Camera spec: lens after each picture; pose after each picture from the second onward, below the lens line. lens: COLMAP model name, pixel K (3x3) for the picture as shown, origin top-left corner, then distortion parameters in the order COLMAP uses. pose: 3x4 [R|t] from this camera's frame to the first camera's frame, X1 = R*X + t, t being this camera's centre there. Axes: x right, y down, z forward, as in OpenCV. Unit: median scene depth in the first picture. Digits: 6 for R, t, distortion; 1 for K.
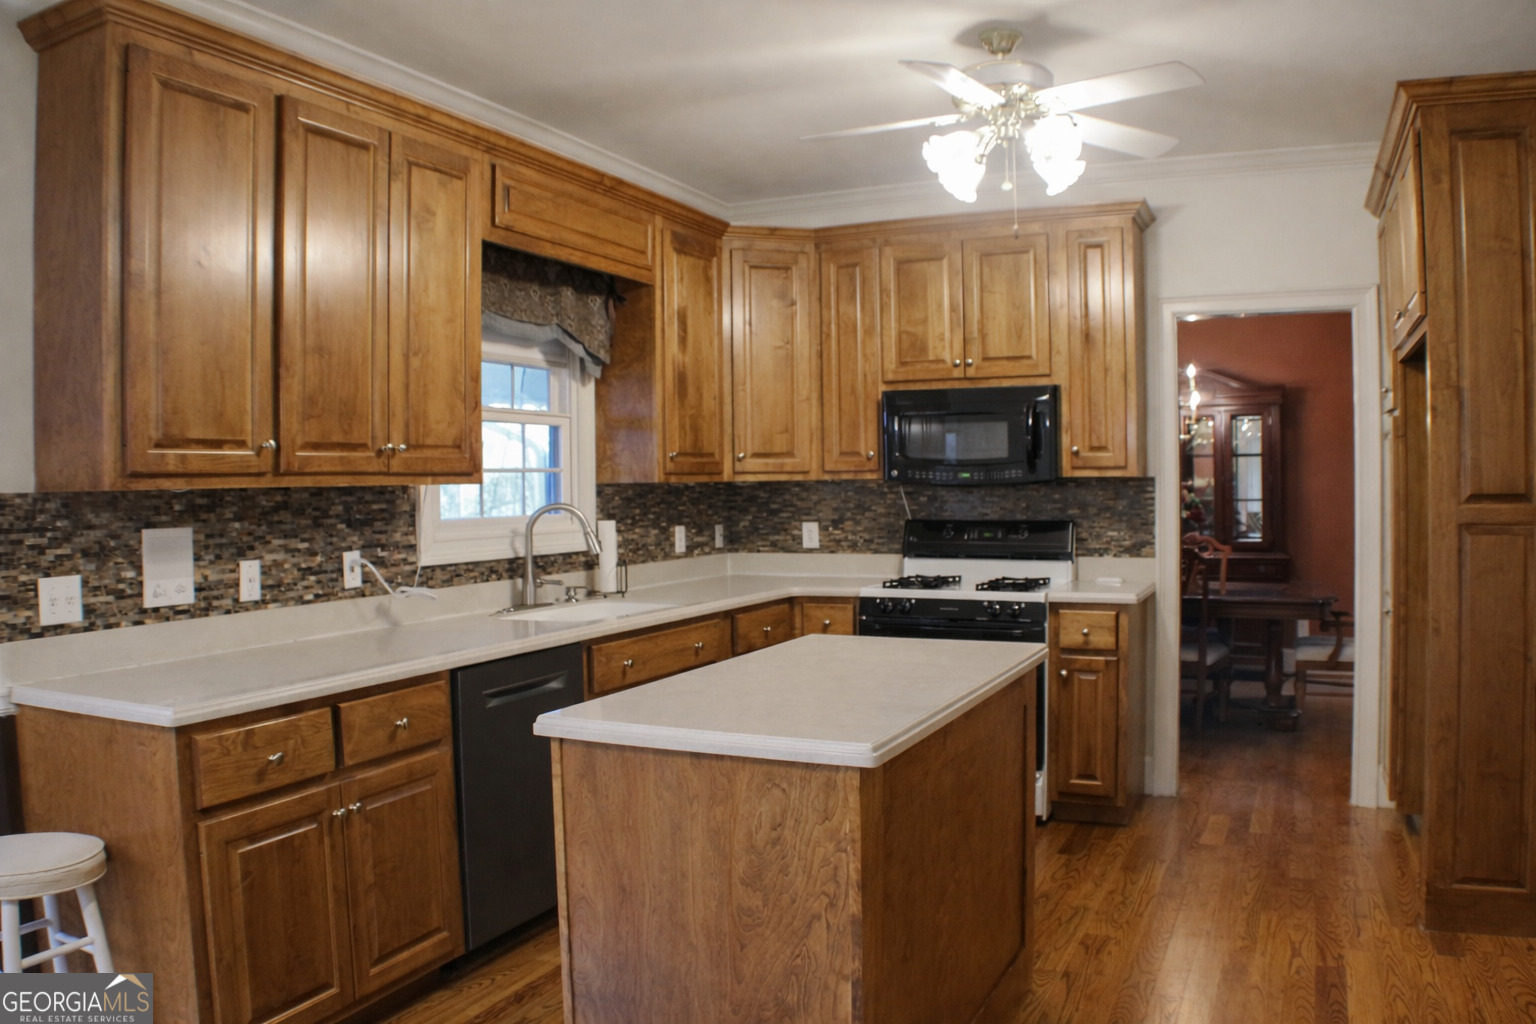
lens RADIAL K [[1165.7, 0, 768.0], [0, 1165.7, 512.0], [0, 0, 1]] dist [-0.220371, 0.003498]
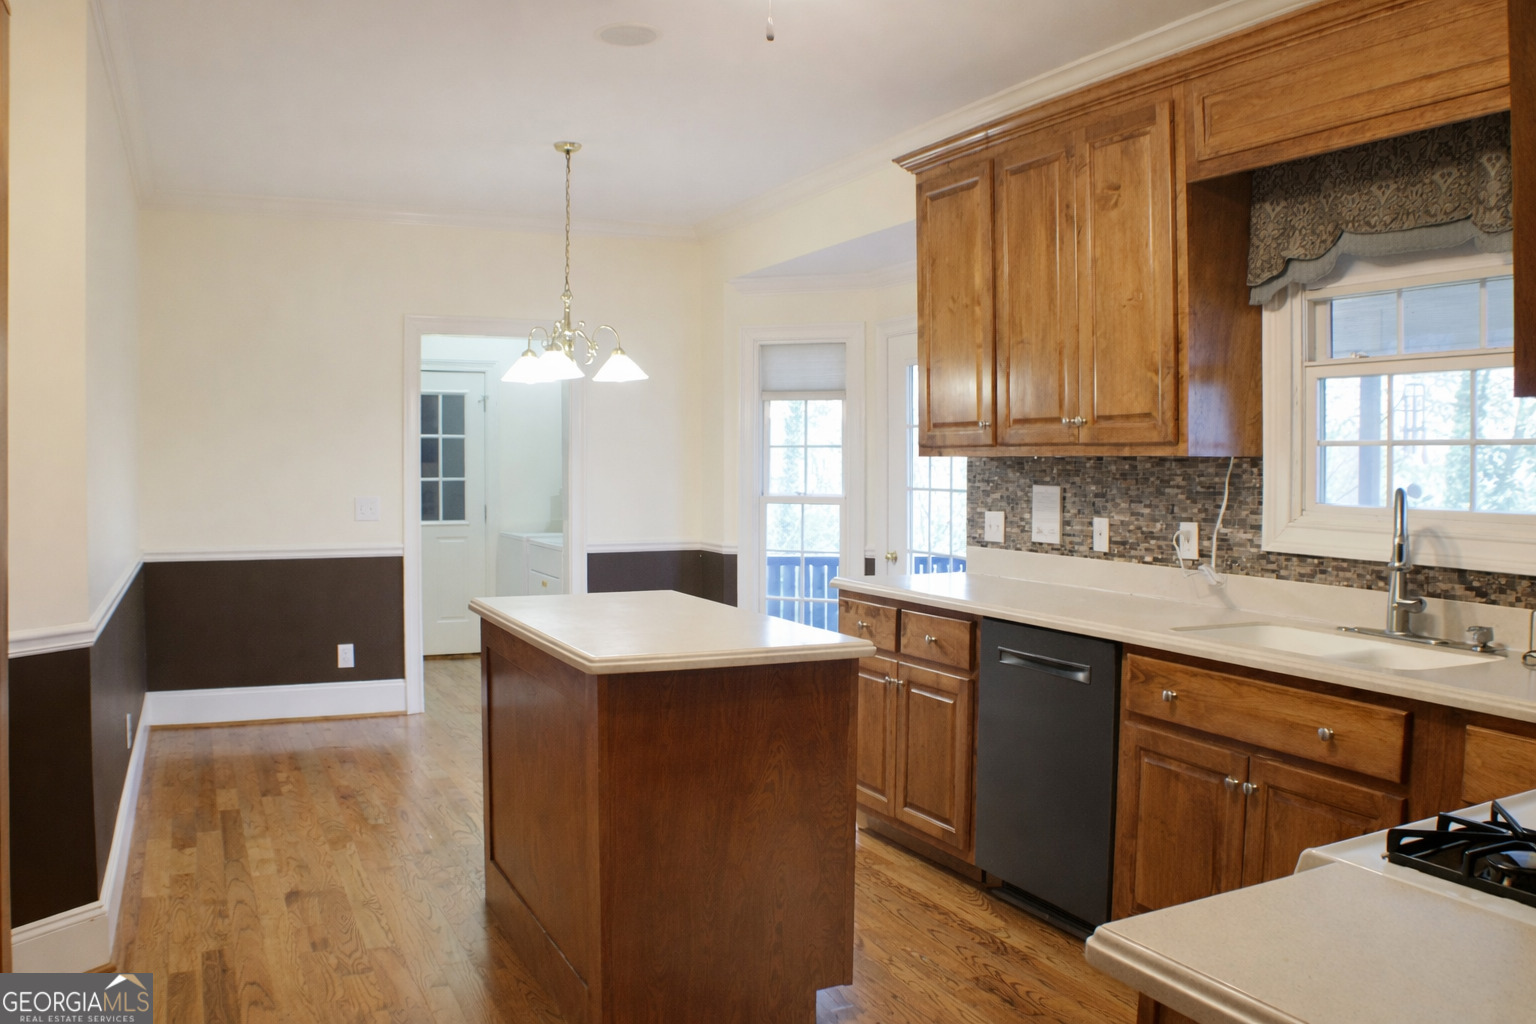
lens RADIAL K [[1193.7, 0, 768.0], [0, 1193.7, 512.0], [0, 0, 1]] dist [-0.194590, 0.001772]
pose [[-0.624376, 0.043655, -0.779903, 0.732653], [-0.016505, 0.997477, 0.069047, -0.043453], [0.780949, 0.055984, -0.622080, 1.467150]]
